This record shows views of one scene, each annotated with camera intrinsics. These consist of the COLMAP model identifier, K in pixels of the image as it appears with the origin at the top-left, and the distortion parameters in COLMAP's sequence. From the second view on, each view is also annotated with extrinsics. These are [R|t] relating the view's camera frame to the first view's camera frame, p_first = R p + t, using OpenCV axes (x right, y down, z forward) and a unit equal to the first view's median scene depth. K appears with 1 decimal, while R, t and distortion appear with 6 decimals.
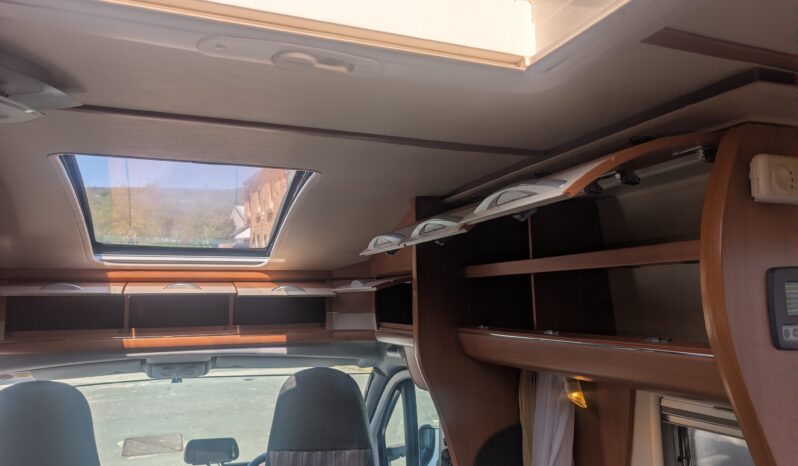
lens RADIAL K [[578.0, 0, 404.7], [0, 578.0, 234.0], [0, 0, 1]] dist [0.009359, -0.007202]
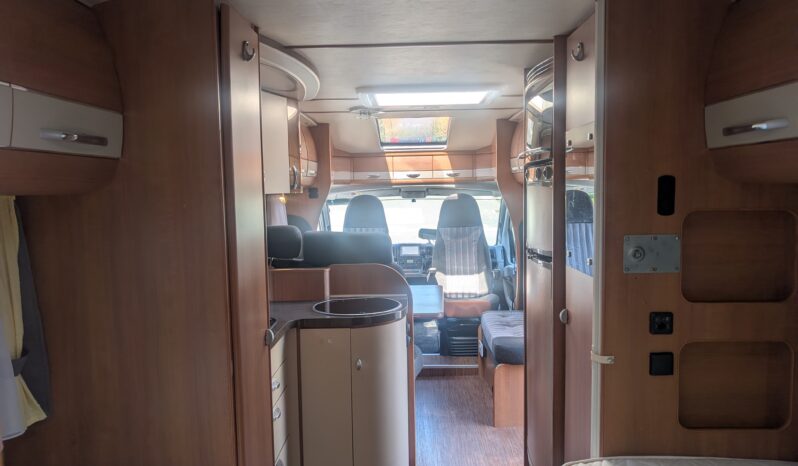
lens RADIAL K [[578.0, 0, 383.7], [0, 578.0, 245.8], [0, 0, 1]] dist [0.009359, -0.007202]
pose [[0.908309, 0.036236, -0.416727, 0.553719], [0.057646, 0.975892, 0.210505, -0.073595], [0.414308, -0.215226, 0.884323, -1.336899]]
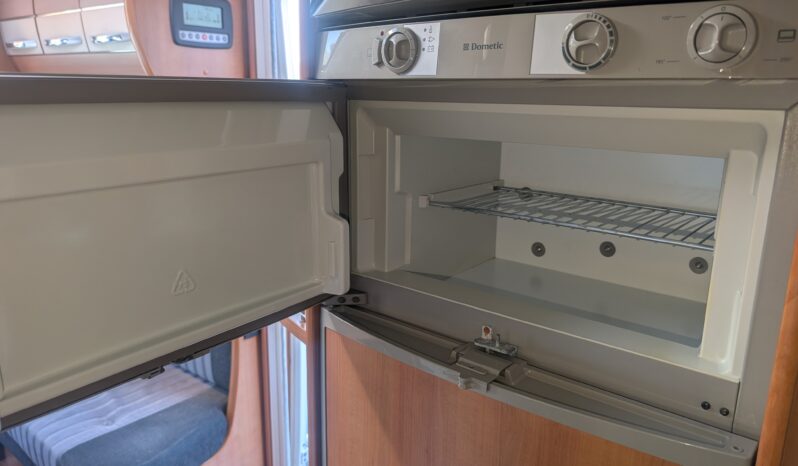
lens RADIAL K [[578.0, 0, 392.3], [0, 578.0, 227.9], [0, 0, 1]] dist [0.009359, -0.007202]
pose [[0.880693, -0.084973, 0.466003, 0.164911], [-0.085132, 0.939367, 0.332178, 0.039385], [-0.465974, -0.332219, 0.820060, -0.359606]]
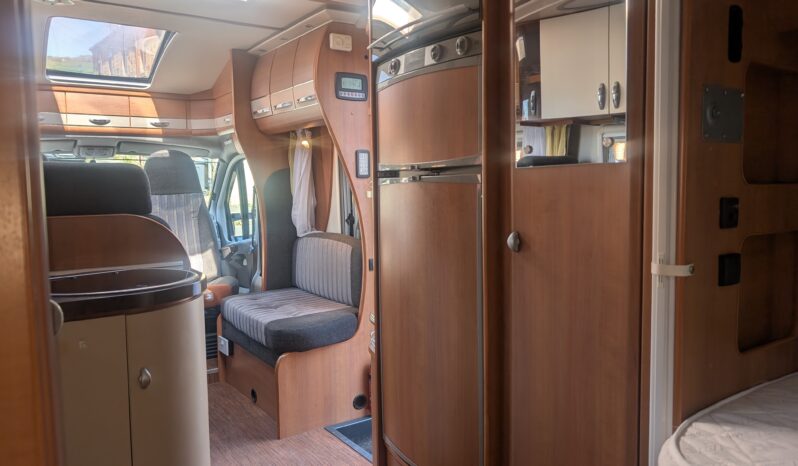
lens RADIAL K [[578.0, 0, 410.5], [0, 578.0, 237.7], [0, 0, 1]] dist [0.009359, -0.007202]
pose [[0.974687, -0.018333, 0.222822, 0.139859], [-0.027222, 0.979486, 0.199666, 0.133615], [-0.221912, -0.200677, 0.954193, -0.990978]]
